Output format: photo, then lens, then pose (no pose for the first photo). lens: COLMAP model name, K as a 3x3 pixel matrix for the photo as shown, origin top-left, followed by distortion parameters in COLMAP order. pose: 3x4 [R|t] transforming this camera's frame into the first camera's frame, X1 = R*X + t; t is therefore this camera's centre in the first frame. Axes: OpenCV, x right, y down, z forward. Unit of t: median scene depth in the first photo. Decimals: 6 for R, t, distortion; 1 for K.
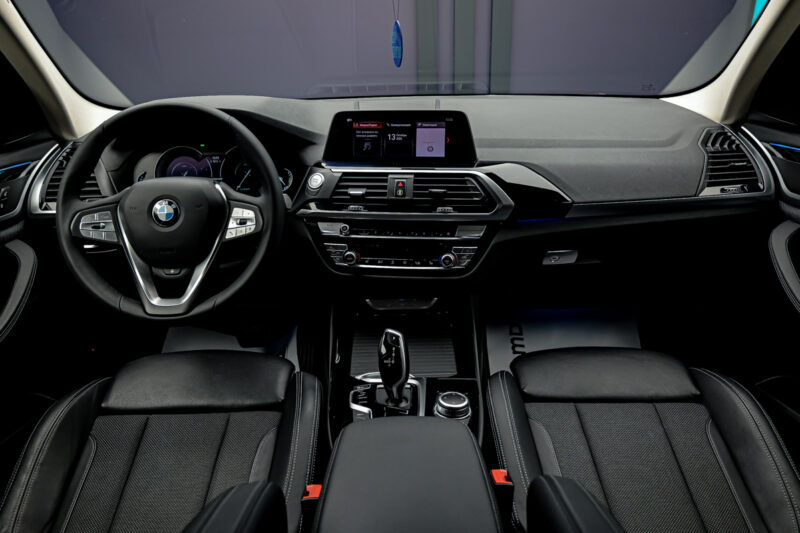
lens RADIAL K [[552.9, 0, 400.8], [0, 552.9, 266.2], [0, 0, 1]] dist [-0.000423, -0.000002]
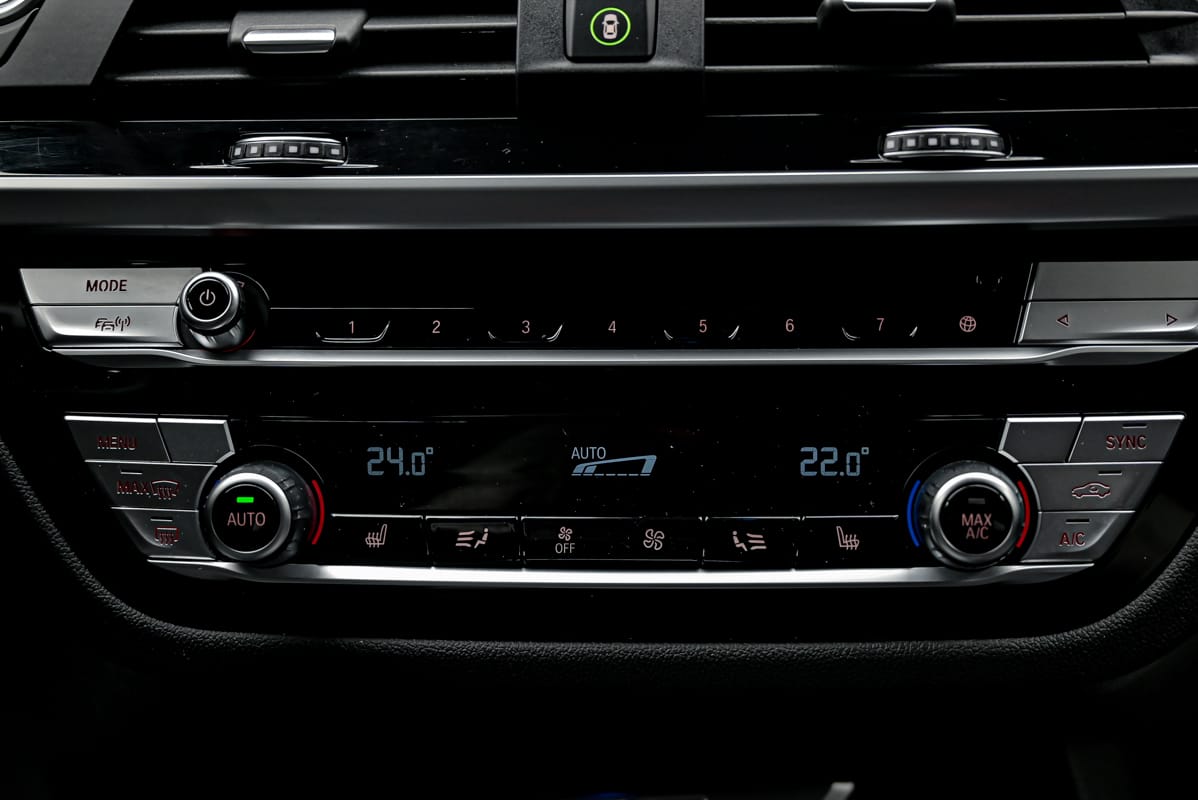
lens RADIAL K [[1517.4, 0, 598.3], [0, 1517.4, 398.9], [0, 0, 1]] dist [0.037391, 0.000000]
pose [[0.998970, -0.019455, 0.040998, -0.021362], [0.023572, 0.994460, -0.102439, -0.003180], [-0.038778, 0.103300, 0.993894, 0.625400]]
